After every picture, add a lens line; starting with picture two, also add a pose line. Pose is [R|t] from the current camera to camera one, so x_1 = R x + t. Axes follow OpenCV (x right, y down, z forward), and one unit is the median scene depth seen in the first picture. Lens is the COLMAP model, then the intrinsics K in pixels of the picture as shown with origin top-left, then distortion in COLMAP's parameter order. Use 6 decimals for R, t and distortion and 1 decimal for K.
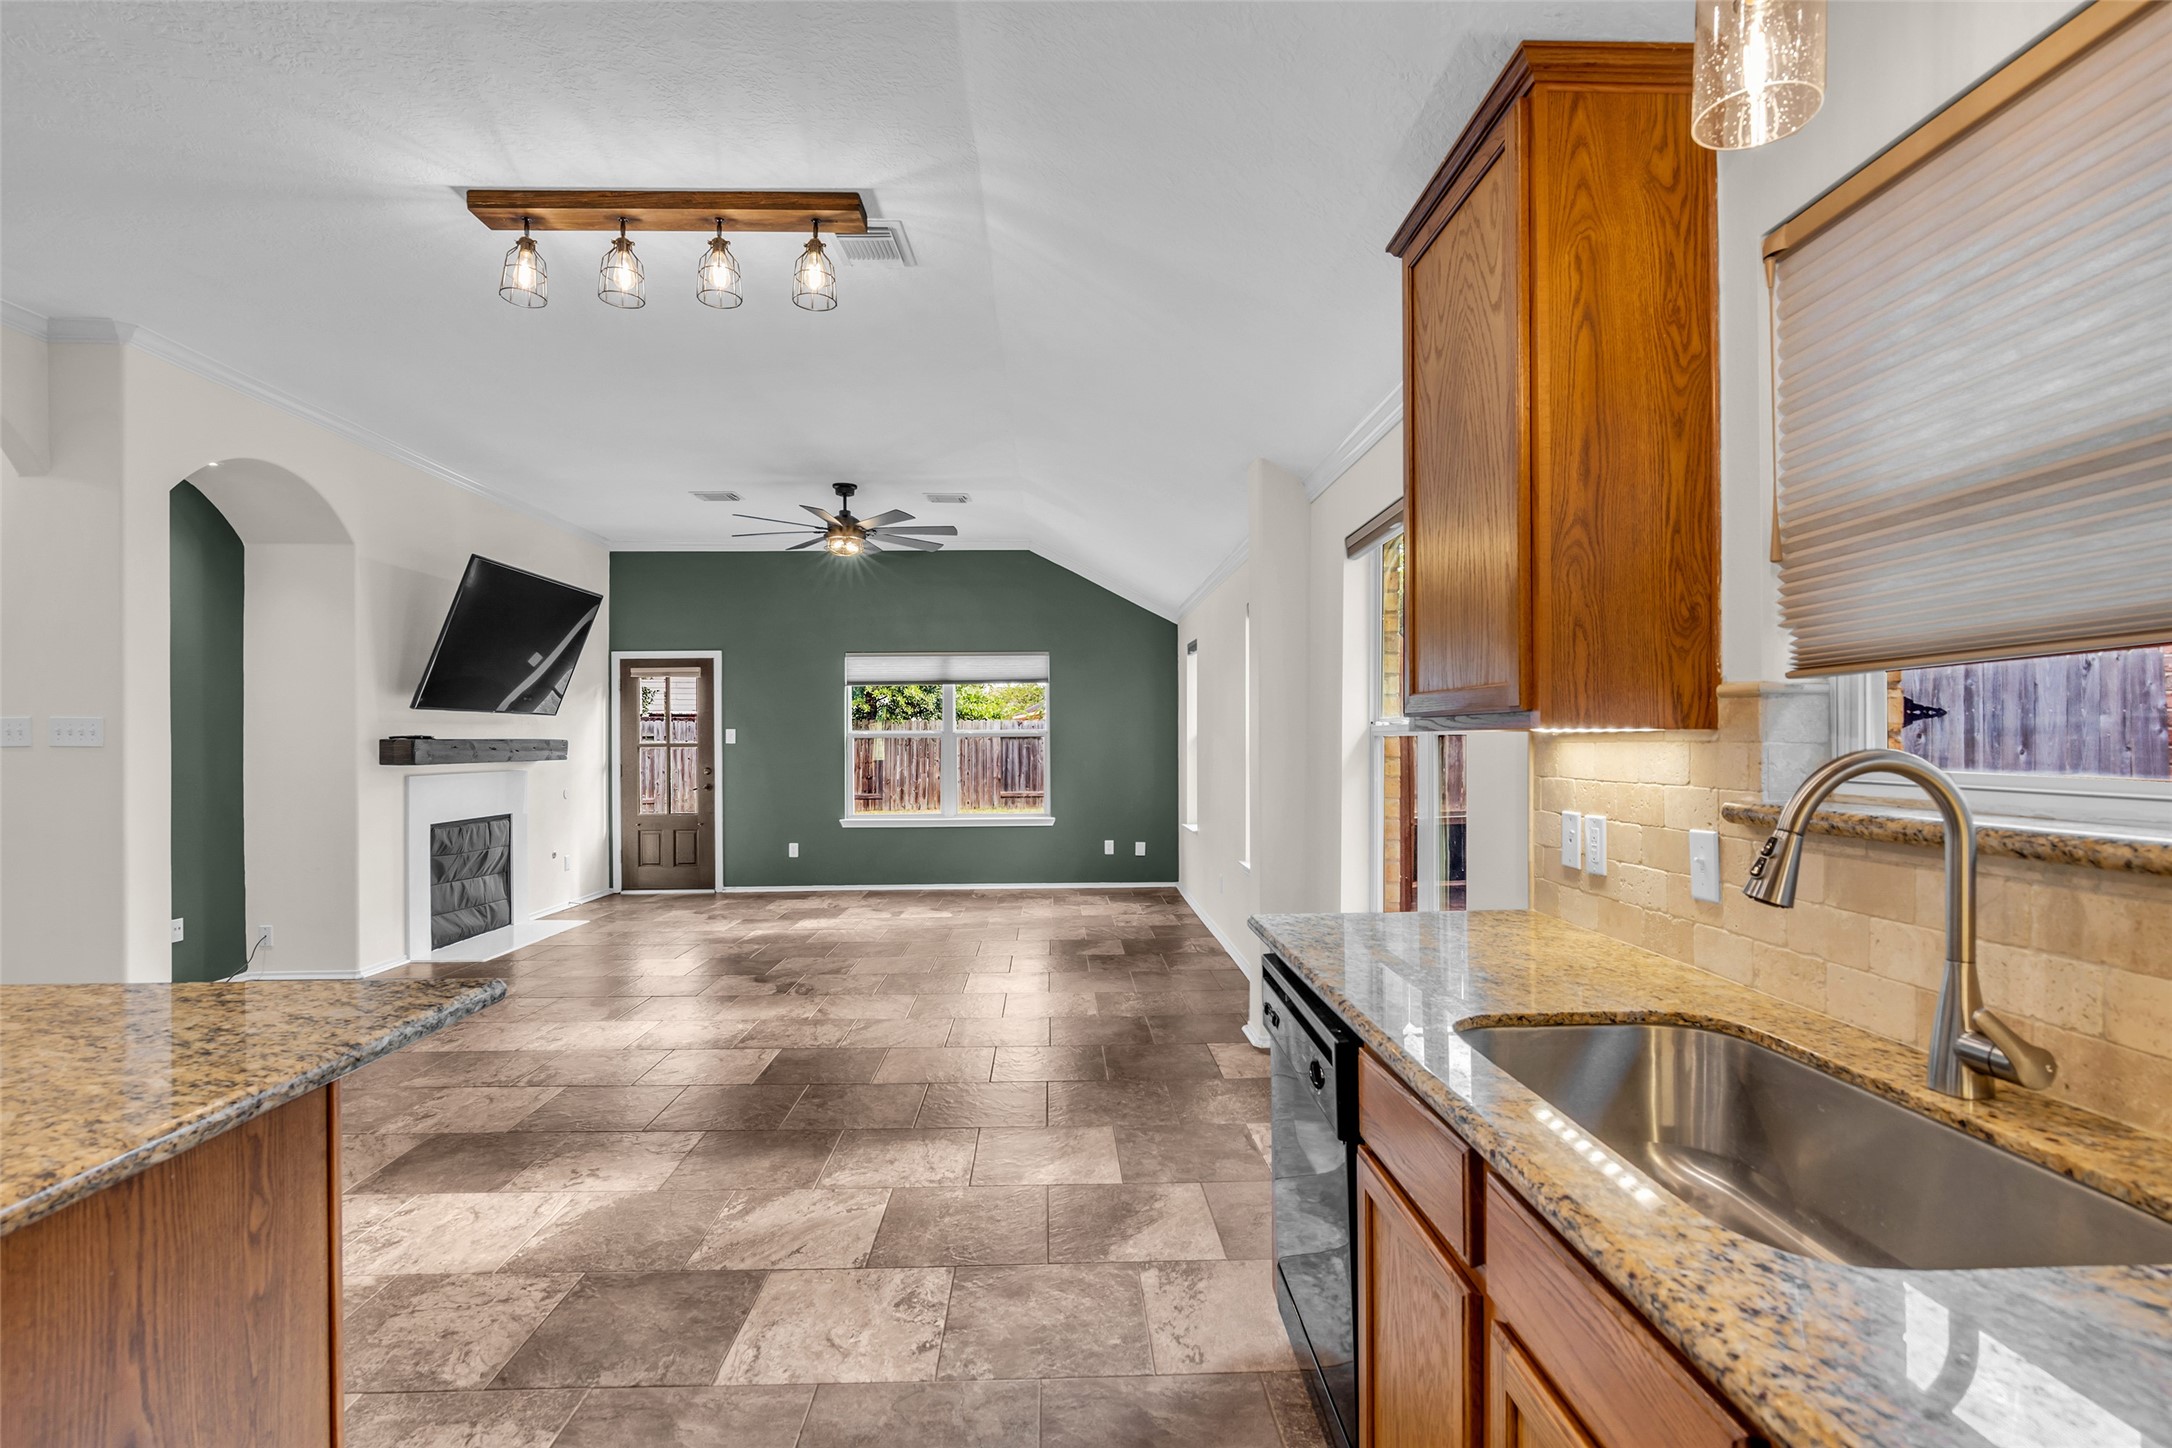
lens RADIAL K [[1004.2, 0, 1093.2], [0, 1004.2, 737.9], [0, 0, 1]] dist [-0.017361, 0.004415]
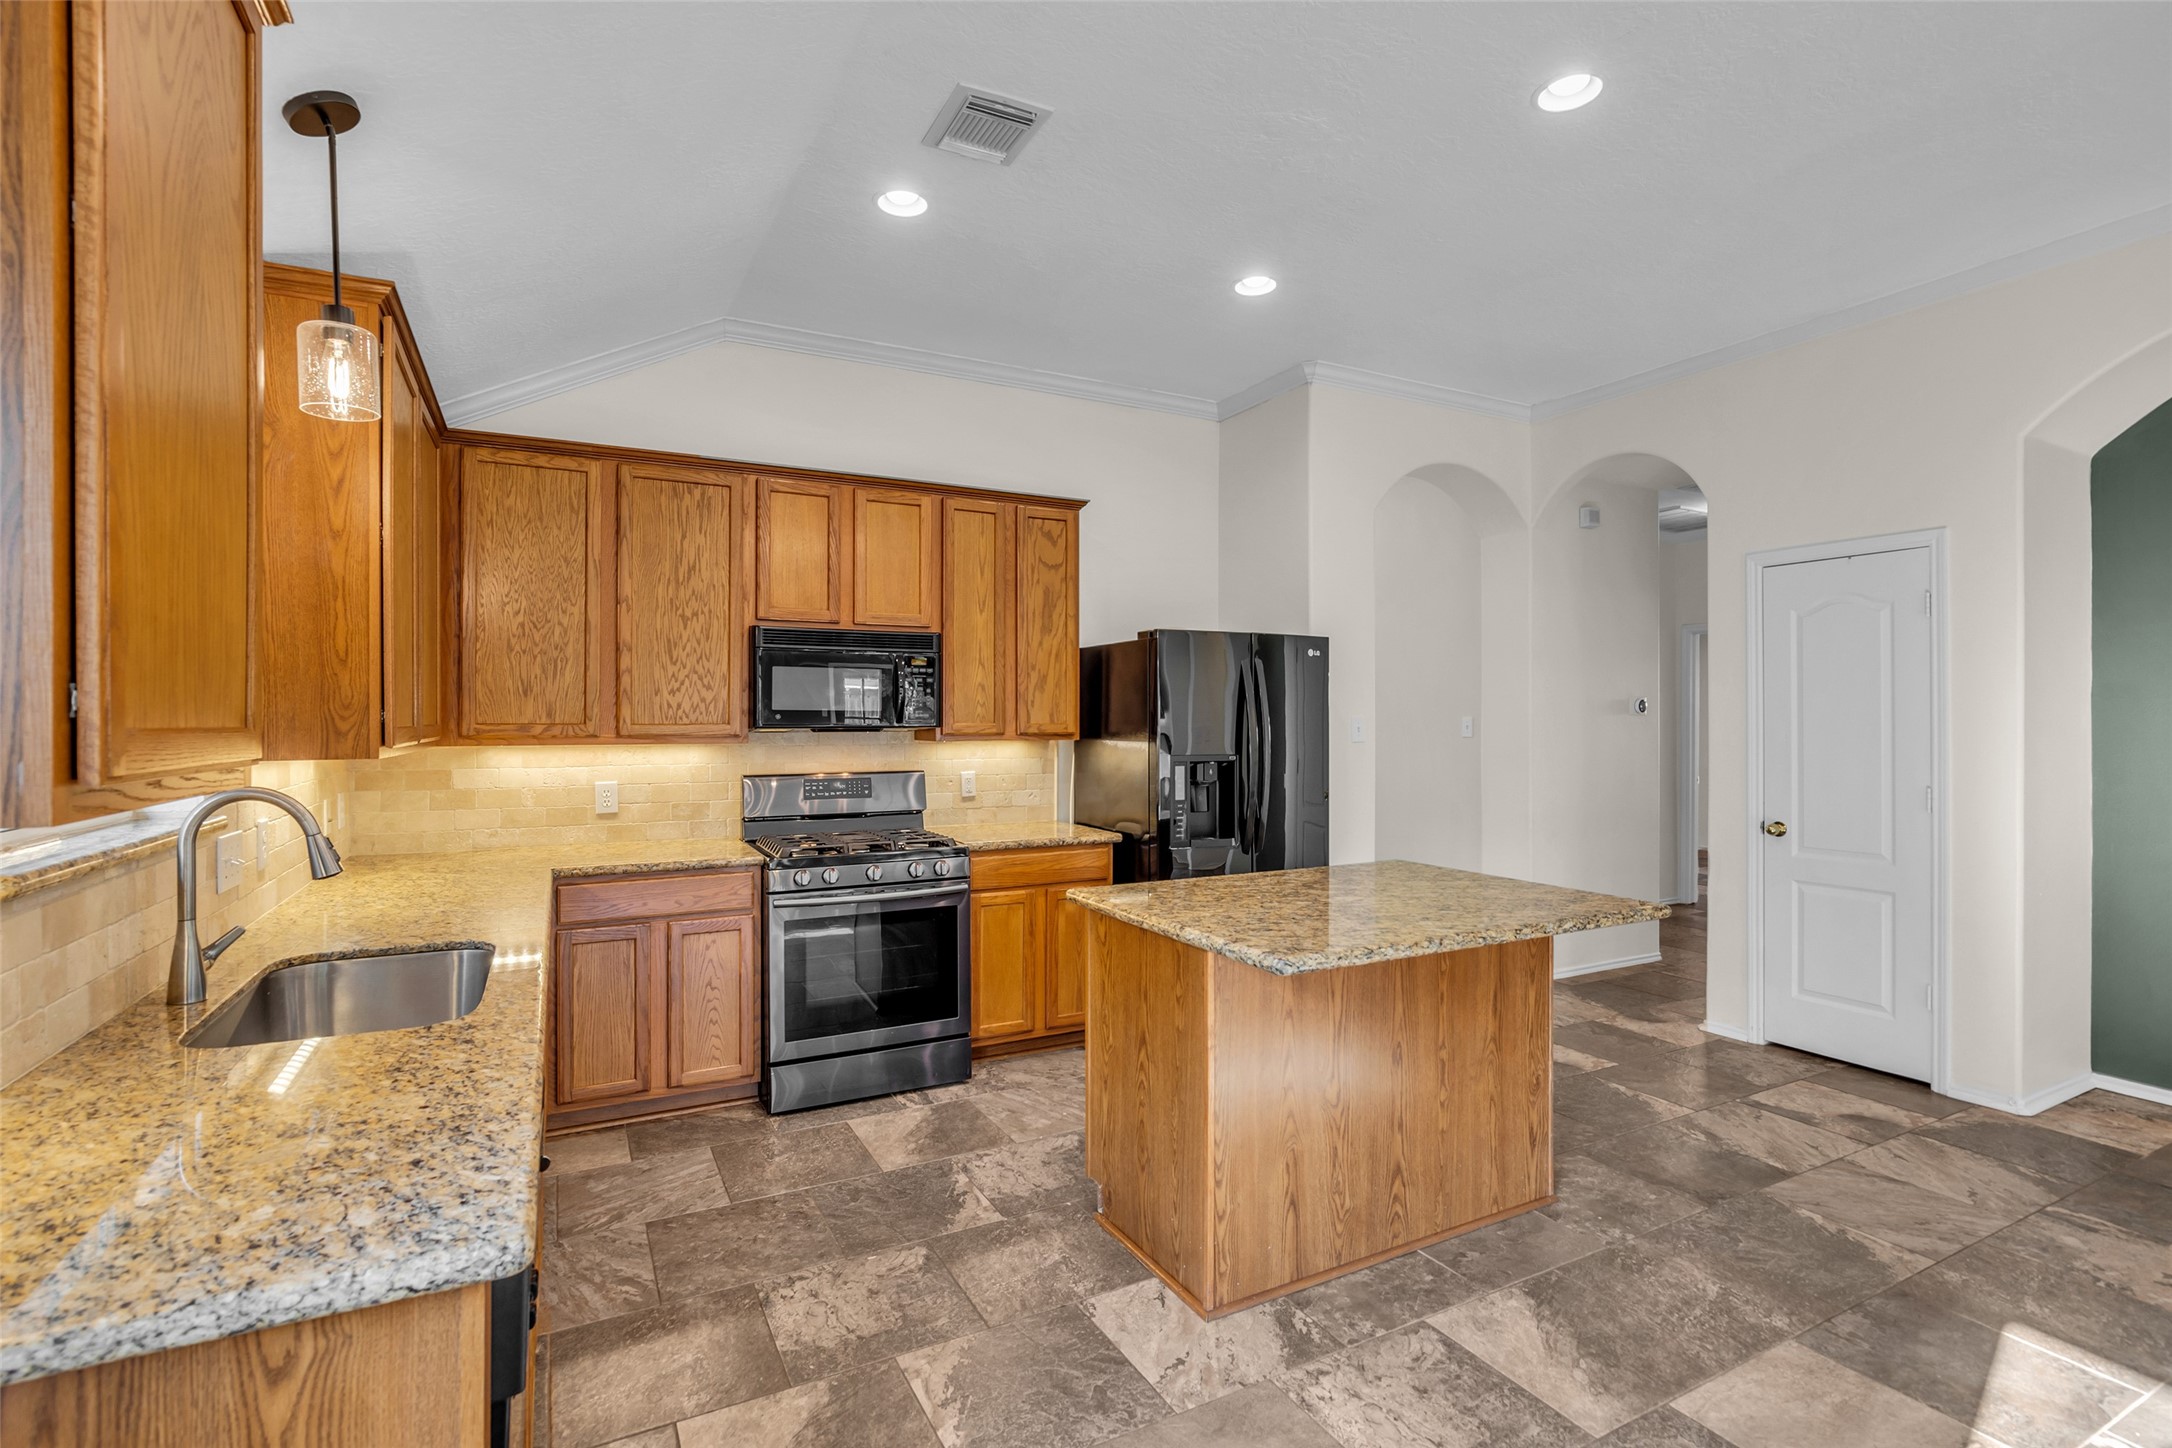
lens RADIAL K [[1014.2, 0, 1086.0], [0, 1014.2, 716.0], [0, 0, 1]] dist [-0.015793, 0.003736]
pose [[-0.903311, 0.003535, -0.428971, 0.049460], [0.005373, 0.999981, -0.003075, -0.017856], [0.428952, -0.005083, -0.903313, 0.595837]]
